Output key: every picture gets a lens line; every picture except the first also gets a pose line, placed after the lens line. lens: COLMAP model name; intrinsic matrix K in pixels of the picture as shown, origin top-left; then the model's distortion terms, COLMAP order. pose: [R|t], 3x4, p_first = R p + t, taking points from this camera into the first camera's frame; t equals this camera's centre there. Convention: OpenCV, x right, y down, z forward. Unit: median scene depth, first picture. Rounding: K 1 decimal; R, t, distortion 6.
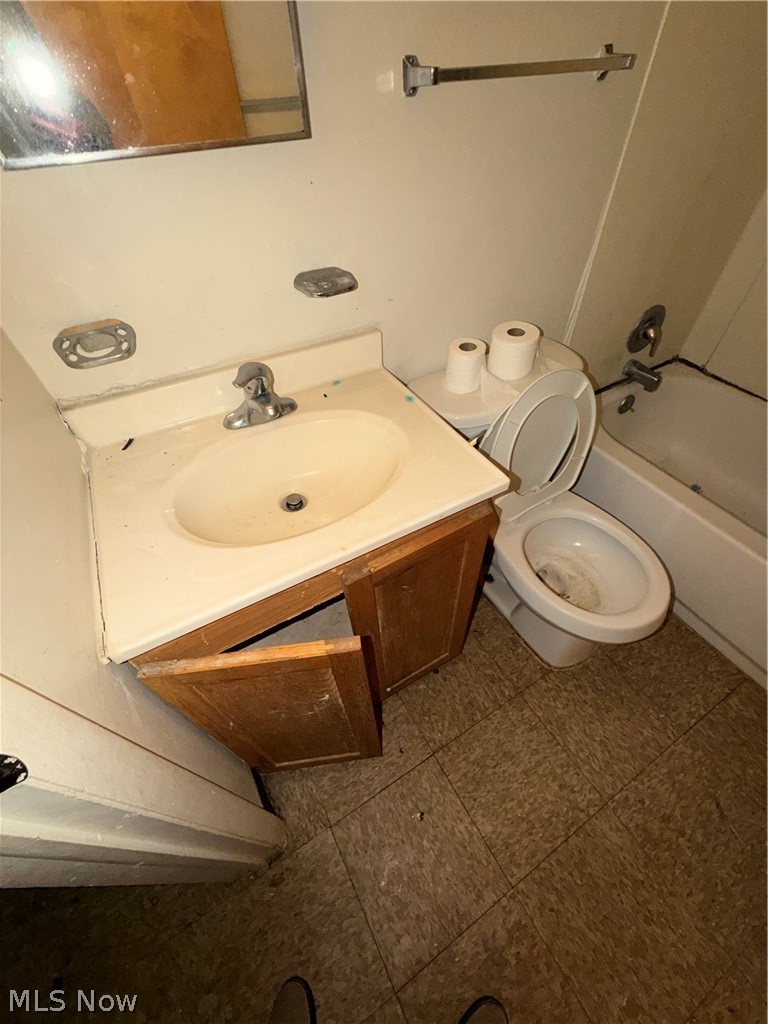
lens RADIAL K [[407.4, 0, 382.7], [0, 407.4, 508.6], [0, 0, 1]] dist [0.001653, 0.000207]
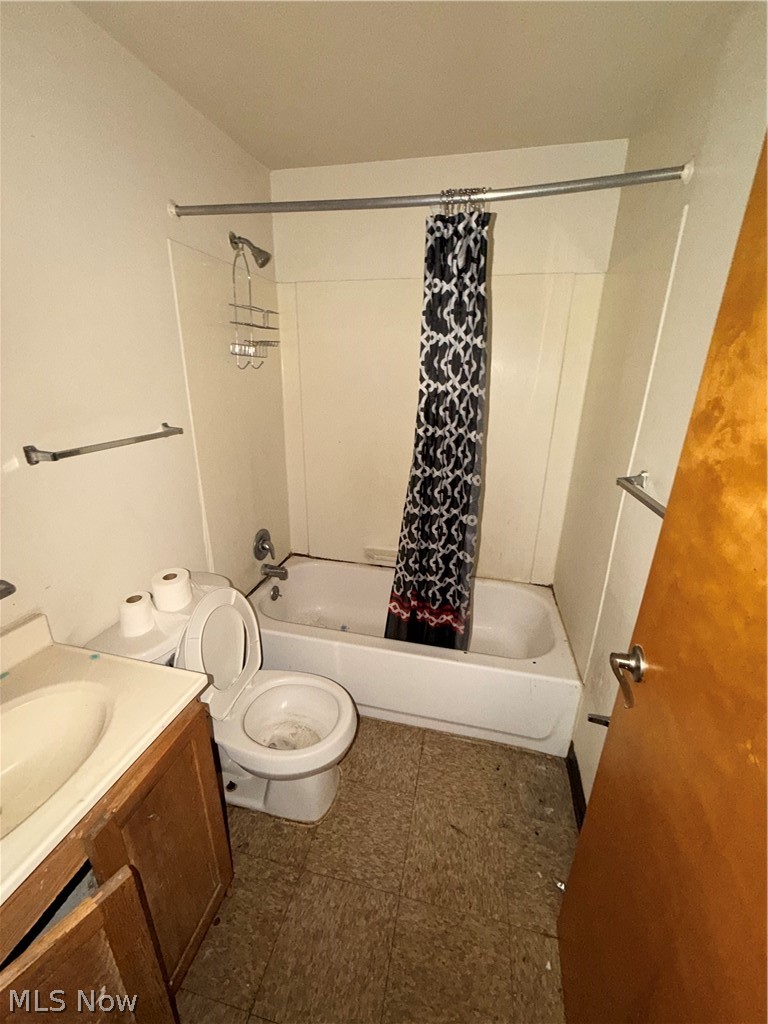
lens RADIAL K [[407.4, 0, 382.7], [0, 407.4, 508.6], [0, 0, 1]] dist [0.001653, 0.000207]
pose [[0.675755, -0.192215, 0.711624, -0.097727], [0.516171, 0.812593, -0.270667, 0.095987], [-0.526234, 0.550224, 0.648330, -0.317988]]
